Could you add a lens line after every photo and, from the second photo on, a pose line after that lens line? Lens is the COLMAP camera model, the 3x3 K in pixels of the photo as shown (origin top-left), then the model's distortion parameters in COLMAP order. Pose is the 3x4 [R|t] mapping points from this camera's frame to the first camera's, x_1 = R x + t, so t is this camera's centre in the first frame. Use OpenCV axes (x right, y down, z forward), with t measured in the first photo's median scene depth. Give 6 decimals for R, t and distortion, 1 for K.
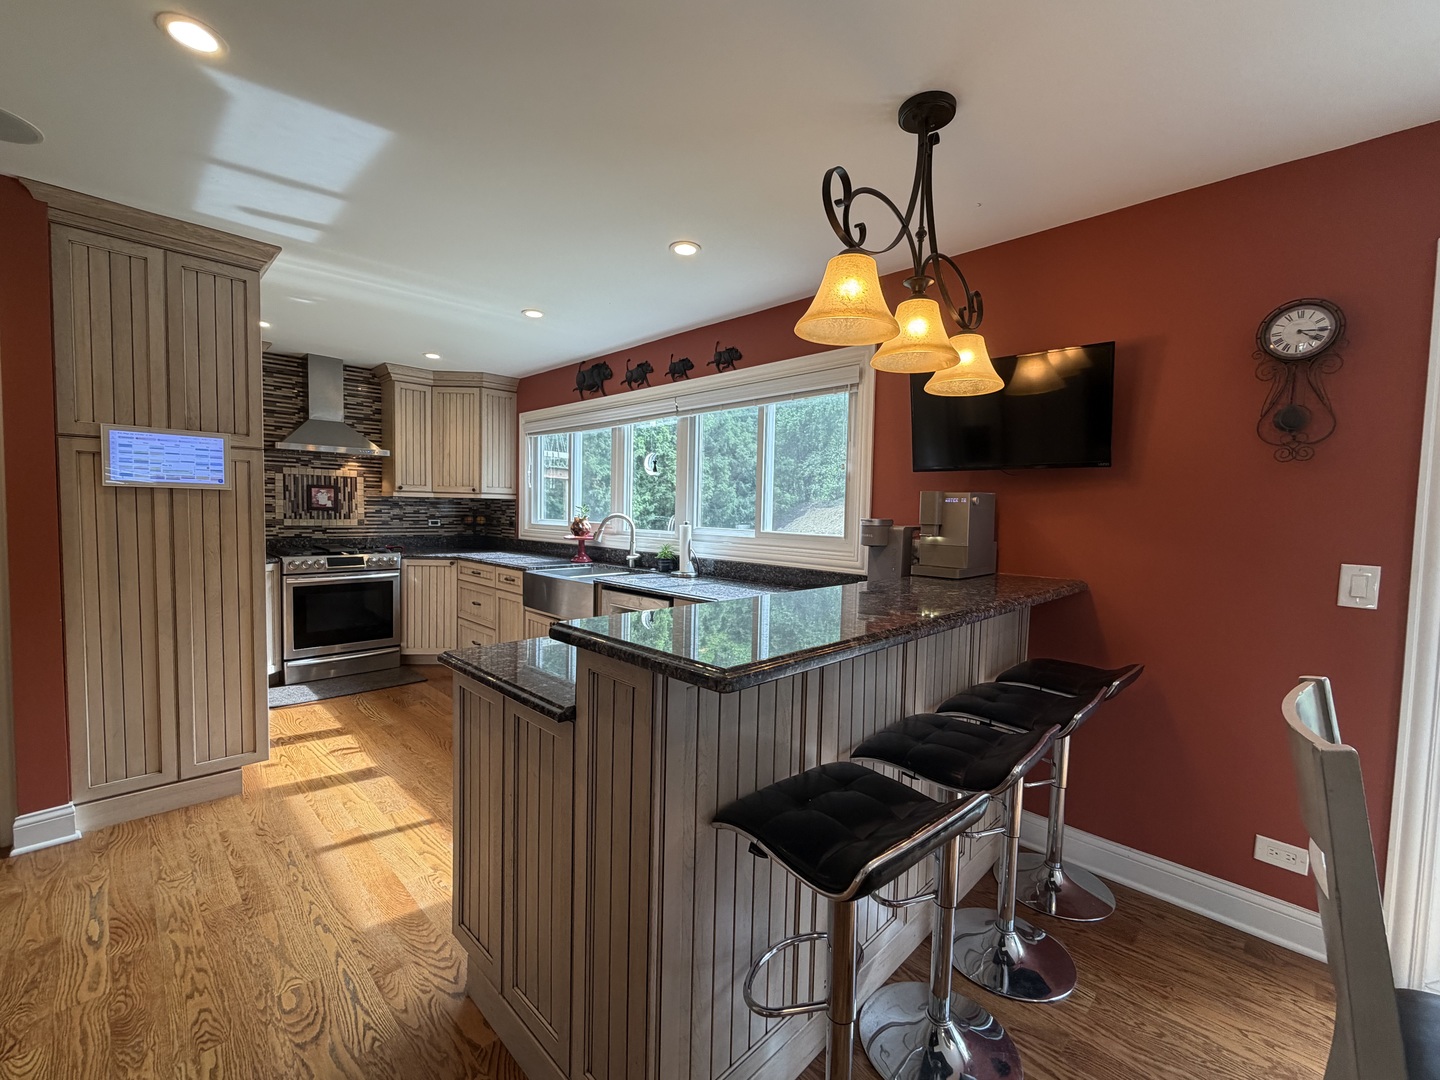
lens RADIAL K [[605.0, 0, 715.8], [0, 605.0, 540.4], [0, 0, 1]] dist [-0.000358, 0.000177]
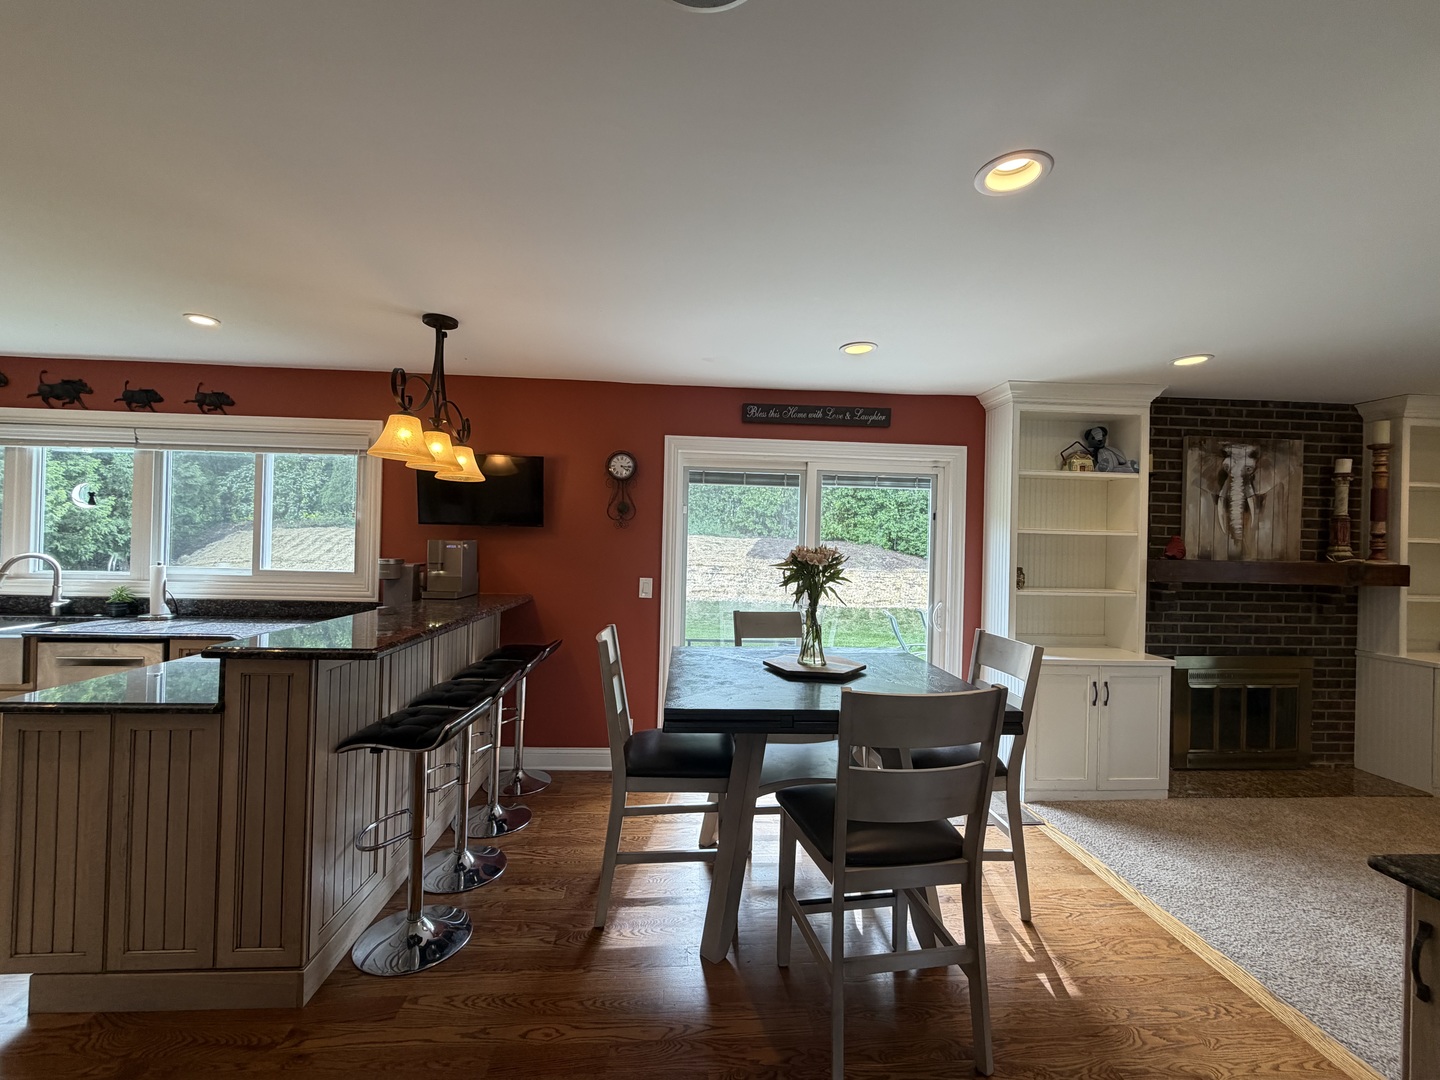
lens RADIAL K [[605.0, 0, 724.0], [0, 605.0, 541.0], [0, 0, 1]] dist [-0.000358, 0.000177]
pose [[0.657558, -0.002401, 0.753400, -0.212739], [0.028679, 0.999350, -0.021846, -0.020163], [-0.752858, 0.035972, 0.657199, -0.359457]]
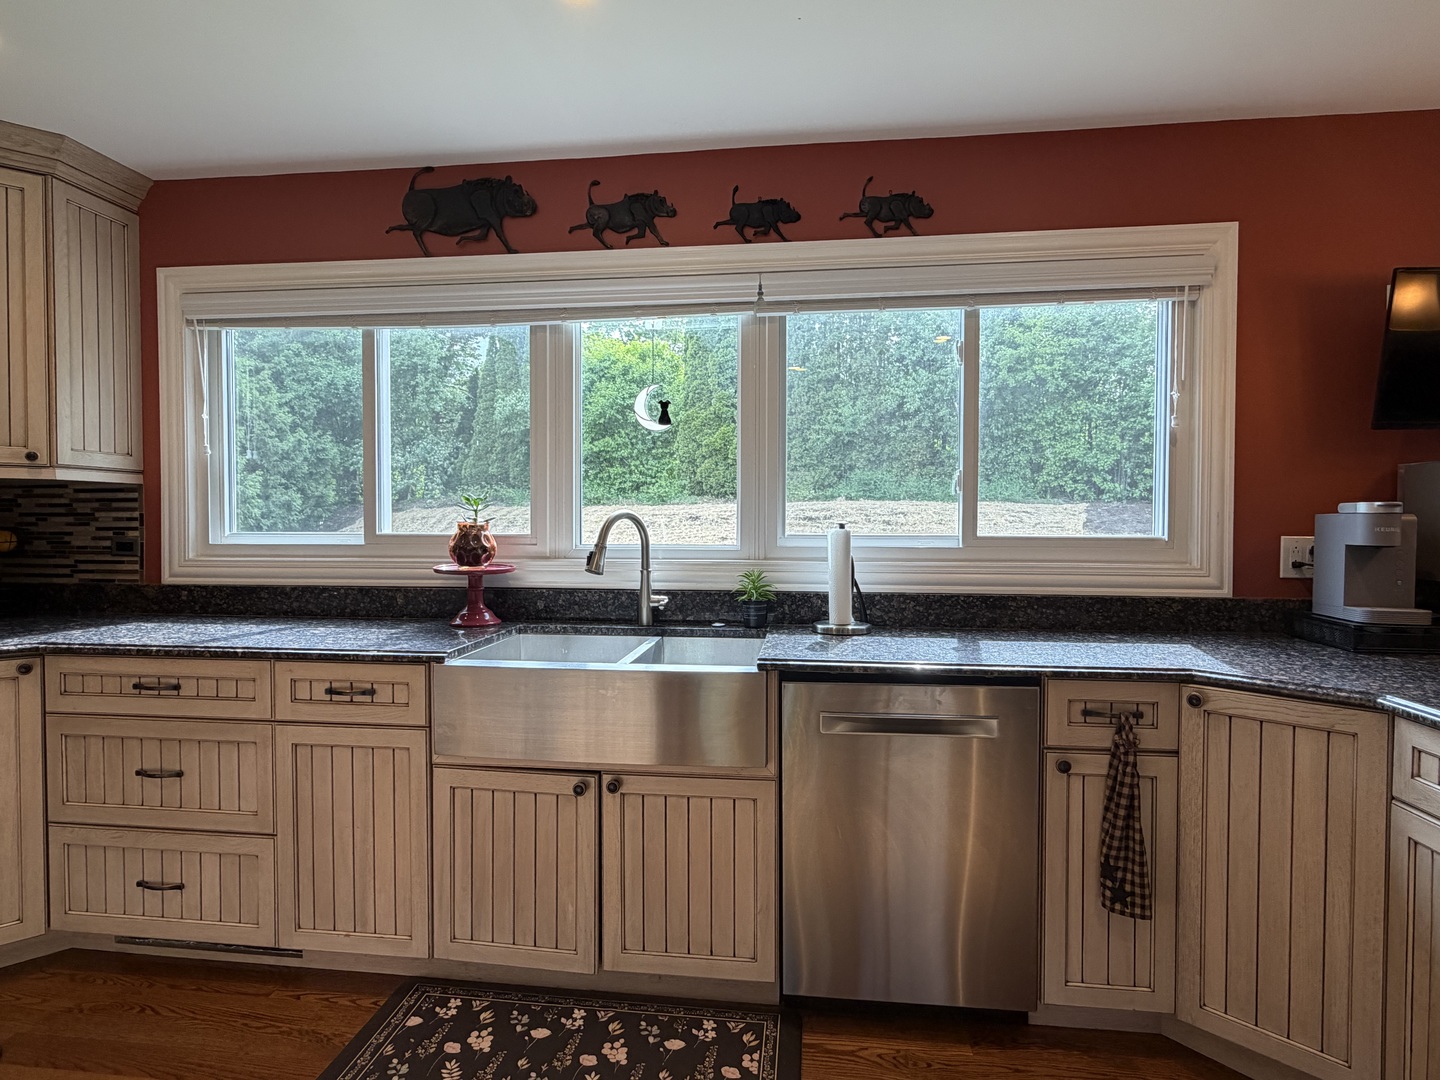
lens RADIAL K [[790.9, 0, 725.0], [0, 790.9, 536.5], [0, 0, 1]] dist [-0.006046, 0.000305]
pose [[0.789107, -0.032142, 0.613414, -0.608149], [0.046529, 0.998889, -0.007516, -0.021666], [-0.612491, 0.034473, 0.789726, 0.635131]]
